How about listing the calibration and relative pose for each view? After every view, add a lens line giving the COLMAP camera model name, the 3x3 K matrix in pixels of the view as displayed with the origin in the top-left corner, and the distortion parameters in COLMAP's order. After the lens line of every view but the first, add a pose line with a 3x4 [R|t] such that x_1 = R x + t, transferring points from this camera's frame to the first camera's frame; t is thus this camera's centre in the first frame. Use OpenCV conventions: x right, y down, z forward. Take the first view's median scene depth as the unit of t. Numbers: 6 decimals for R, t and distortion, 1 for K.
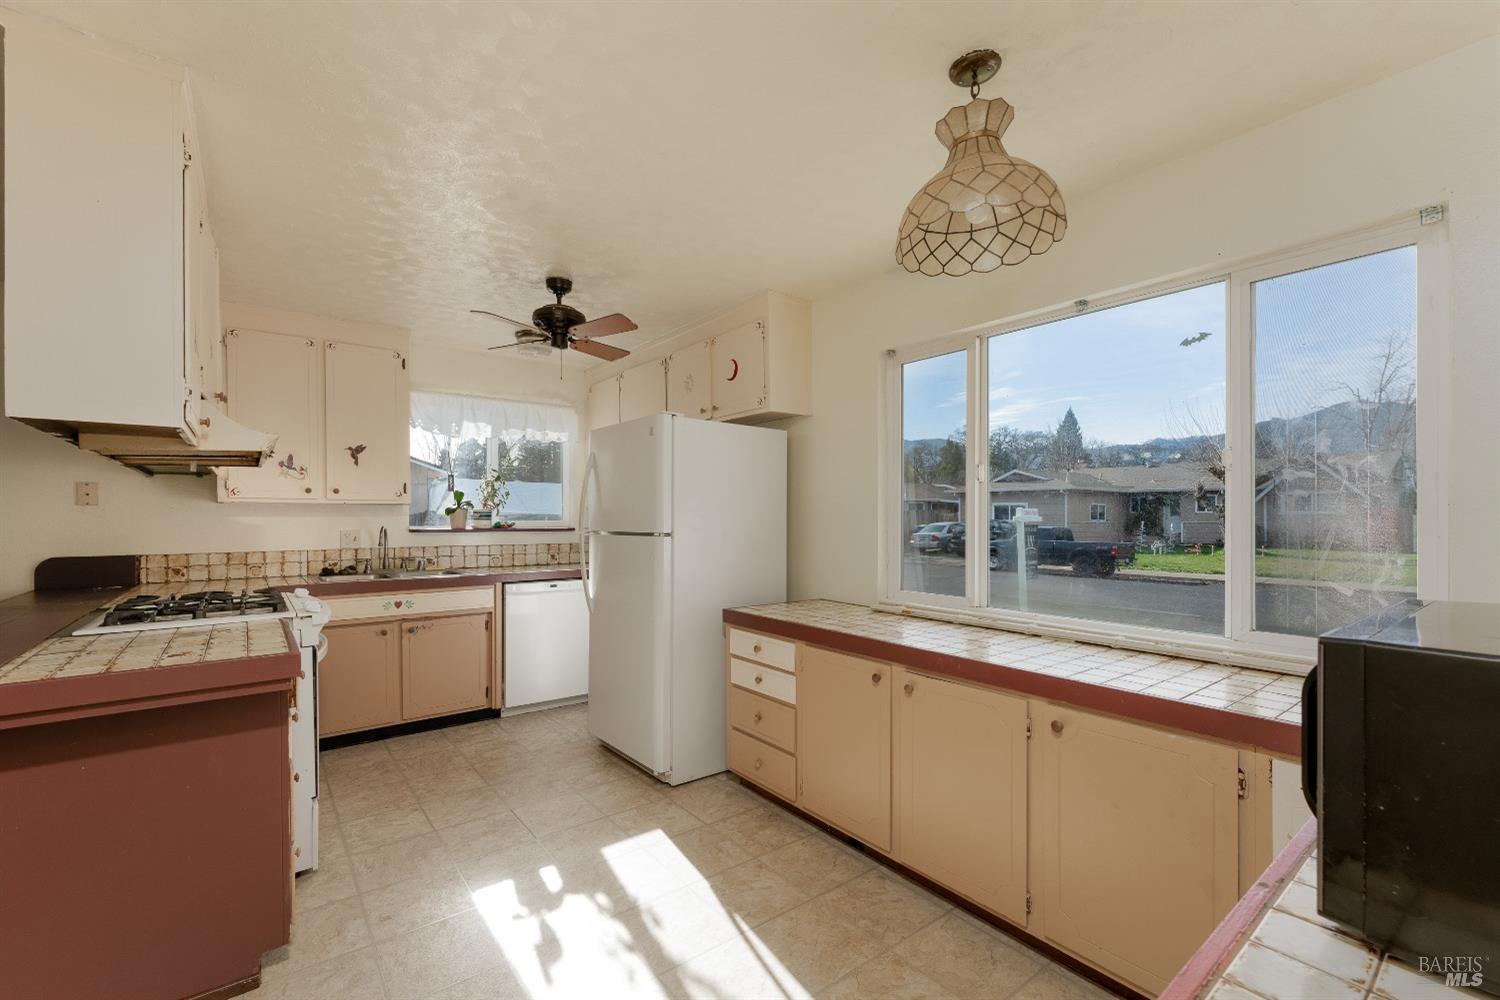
lens RADIAL K [[613.8, 0, 748.7], [0, 613.8, 512.1], [0, 0, 1]] dist [-0.002243, -0.000431]
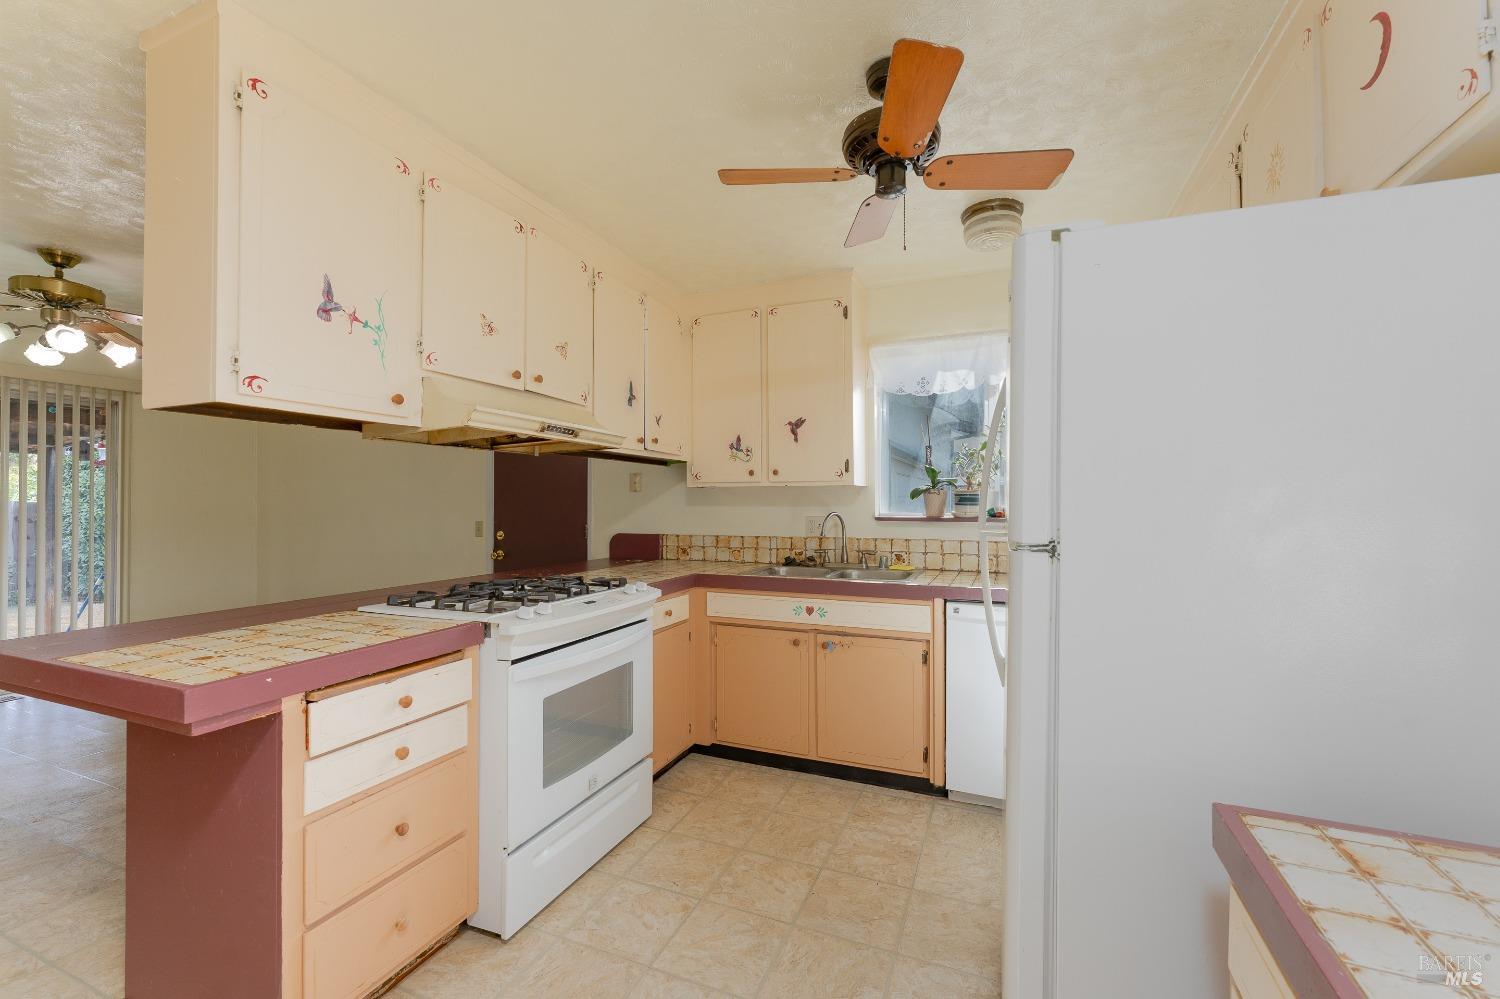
lens RADIAL K [[613.8, 0, 750.0], [0, 613.8, 497.6], [0, 0, 1]] dist [-0.002243, -0.000431]
pose [[0.476922, -0.006080, -0.878924, 0.093298], [0.008416, 0.999962, -0.002351, 0.004025], [0.878905, -0.006275, 0.476955, 0.529043]]
